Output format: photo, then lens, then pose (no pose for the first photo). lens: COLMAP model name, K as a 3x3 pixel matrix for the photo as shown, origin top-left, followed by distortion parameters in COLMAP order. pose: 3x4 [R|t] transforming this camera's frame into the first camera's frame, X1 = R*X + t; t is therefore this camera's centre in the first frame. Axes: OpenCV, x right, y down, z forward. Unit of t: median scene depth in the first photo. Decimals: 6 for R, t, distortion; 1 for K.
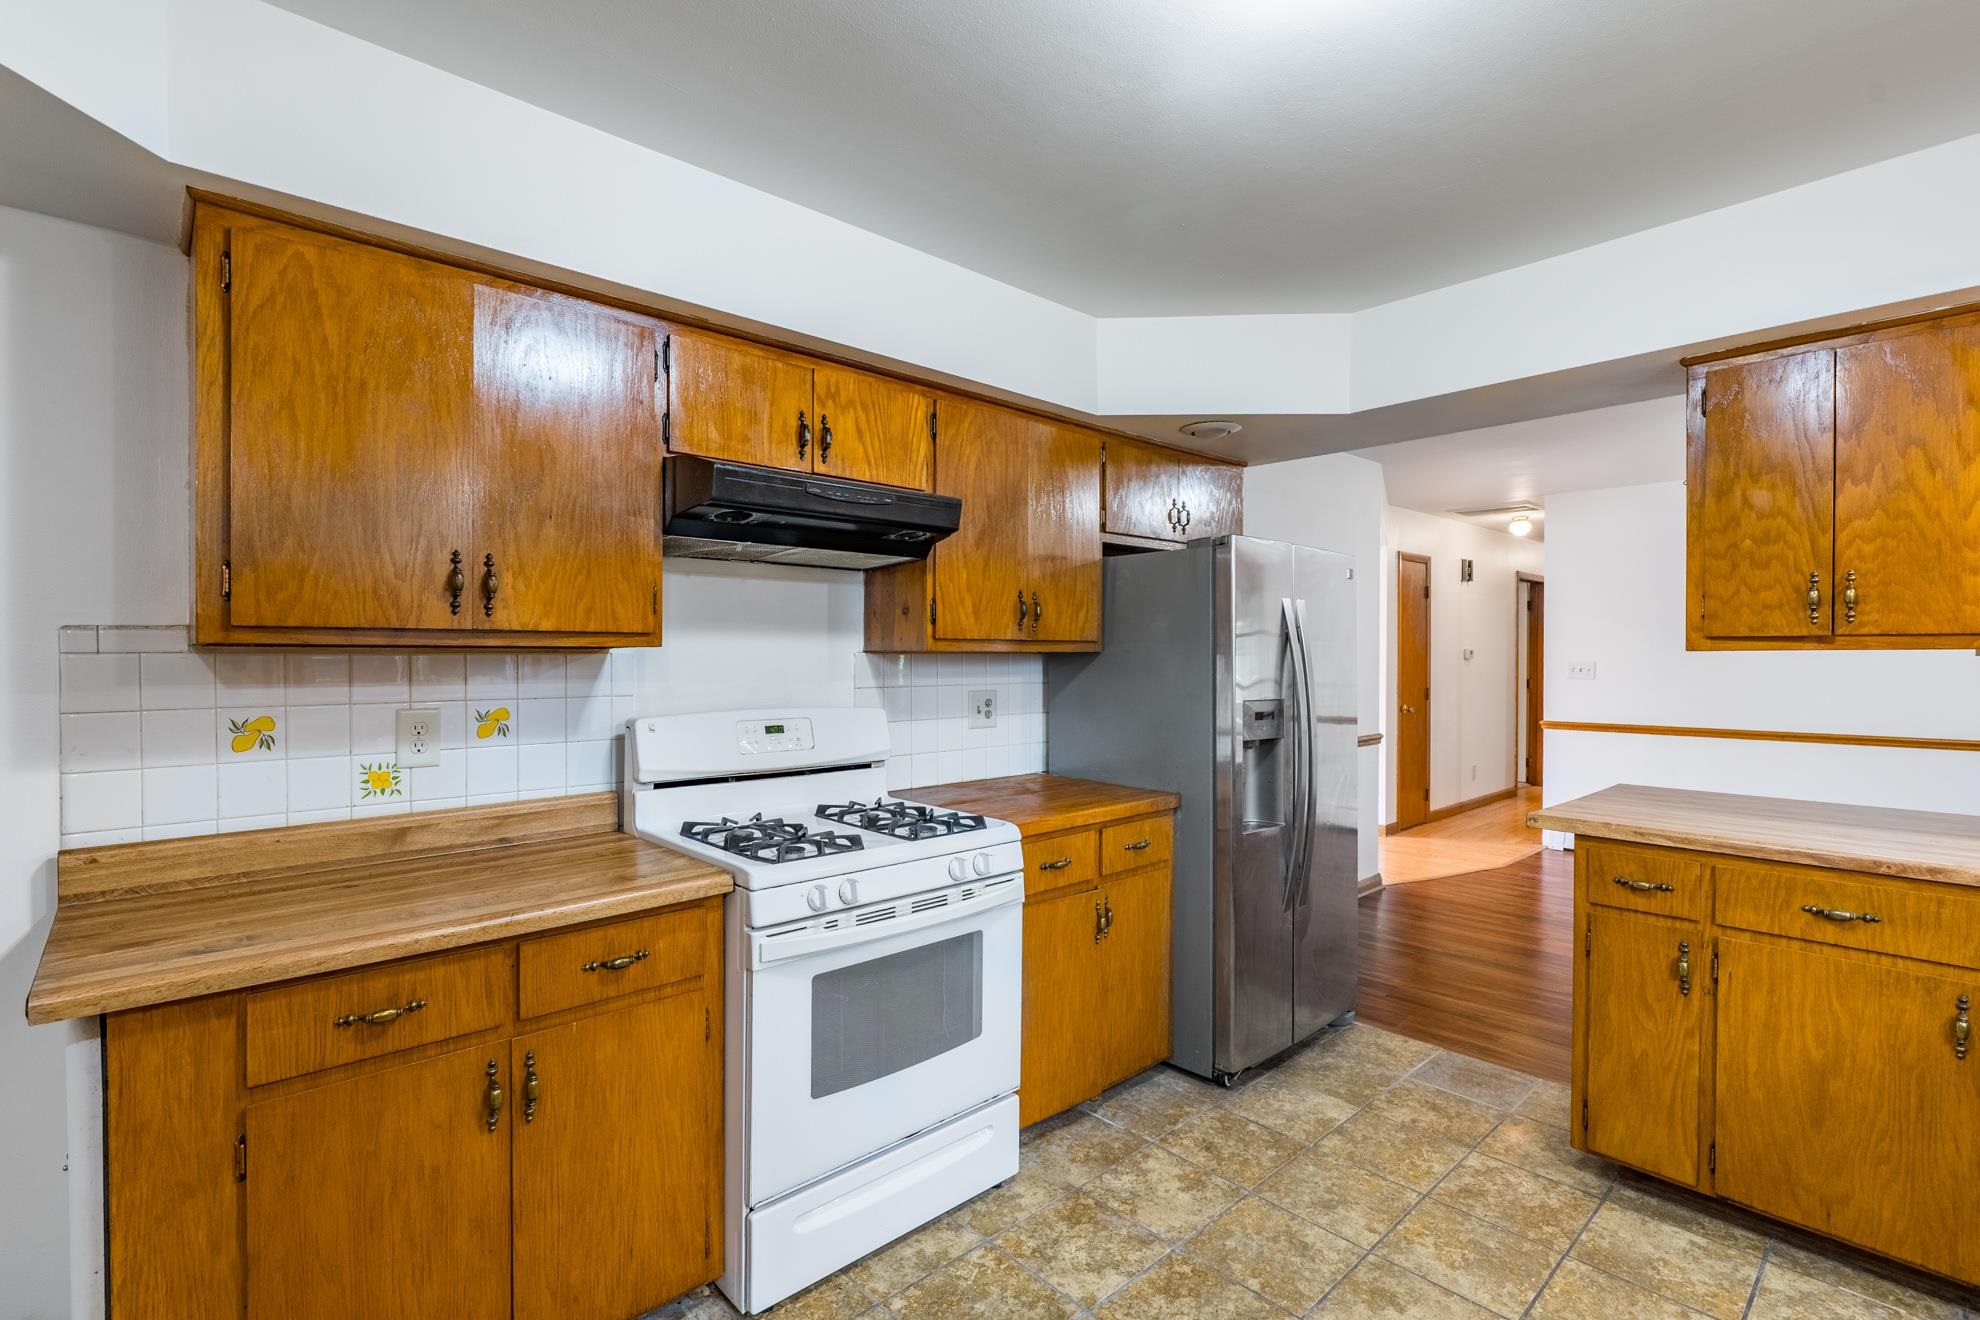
lens RADIAL K [[905.5, 0, 990.6], [0, 905.5, 660.2], [0, 0, 1]] dist [-0.005114, 0.000149]
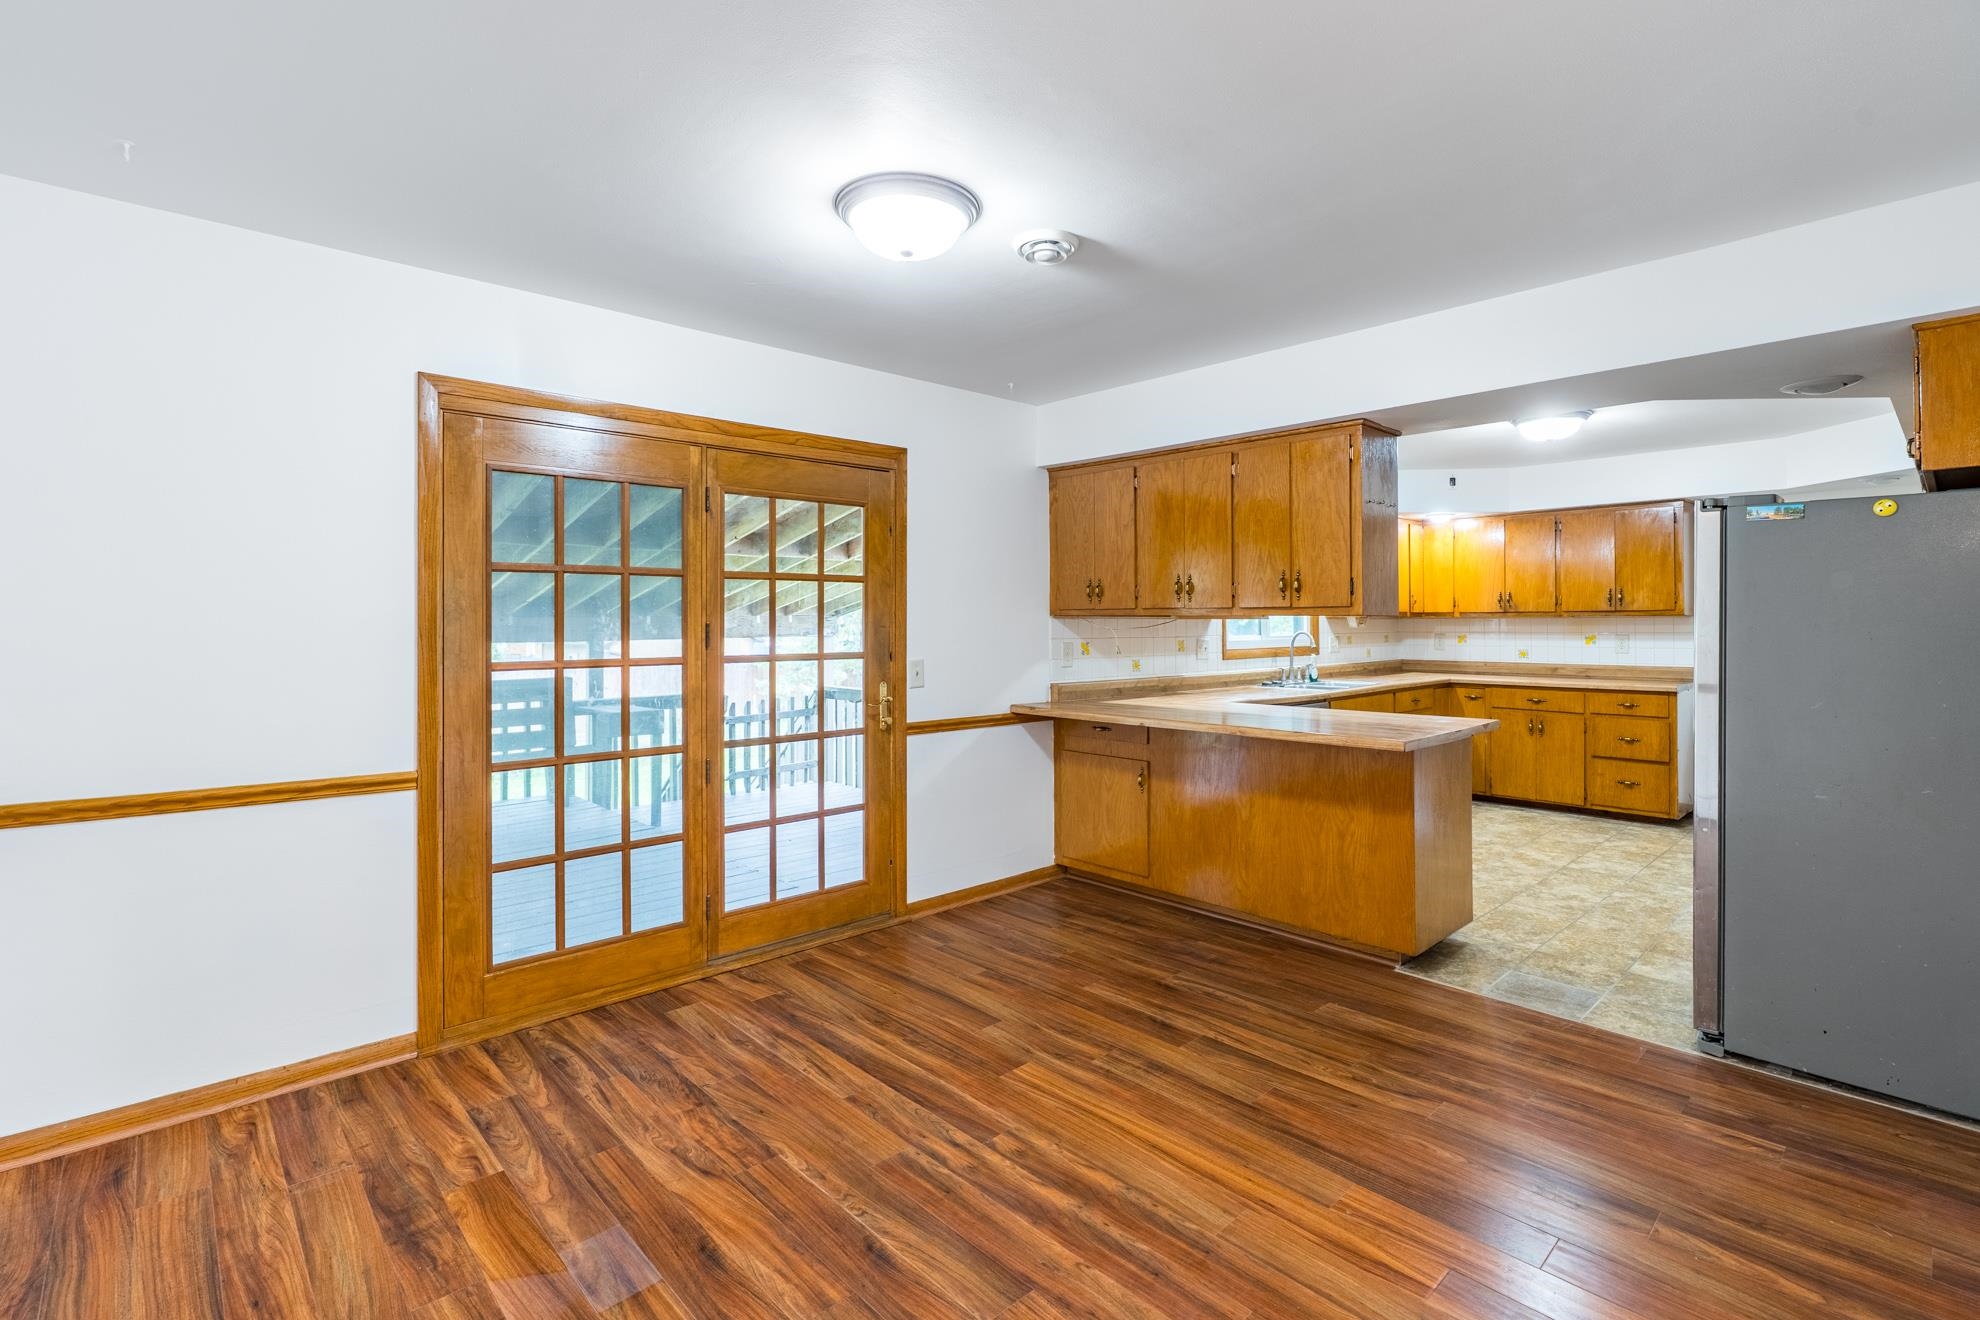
lens RADIAL K [[905.5, 0, 986.0], [0, 905.5, 616.6], [0, 0, 1]] dist [-0.005114, 0.000149]
pose [[-0.999999, 0.001021, 0.000100, 1.475083], [0.001020, 0.999991, -0.004187, -0.000542], [-0.000104, -0.004187, -0.999991, 2.553617]]
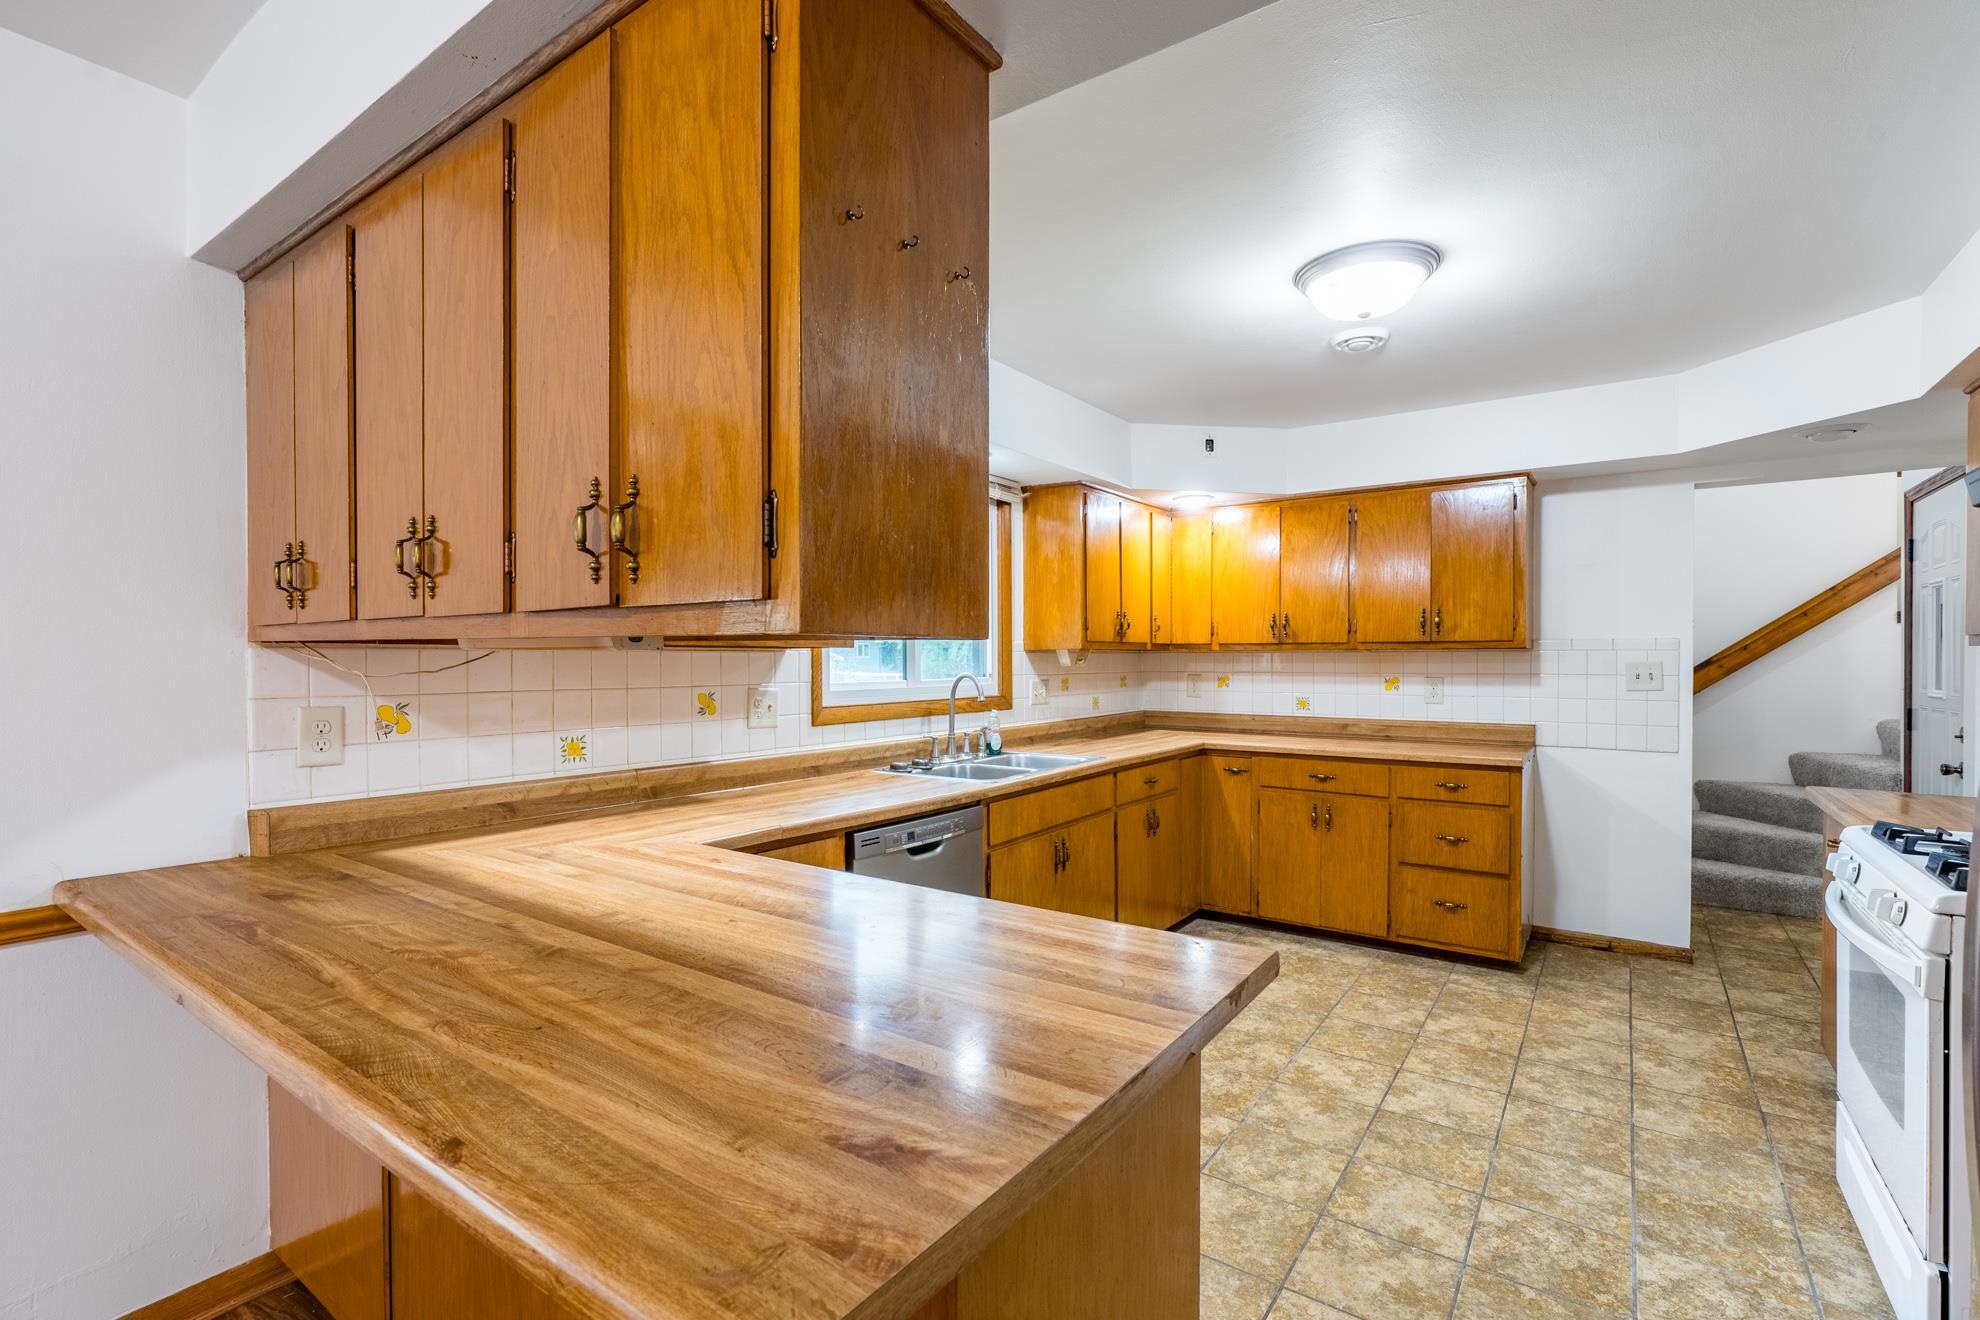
lens RADIAL K [[905.5, 0, 986.9], [0, 905.5, 663.9], [0, 0, 1]] dist [-0.005114, 0.000149]
pose [[-0.978185, 0.000666, -0.207734, 0.669988], [-0.001564, 0.999943, 0.010571, -0.000141], [0.207729, 0.010665, -0.978128, 1.146052]]
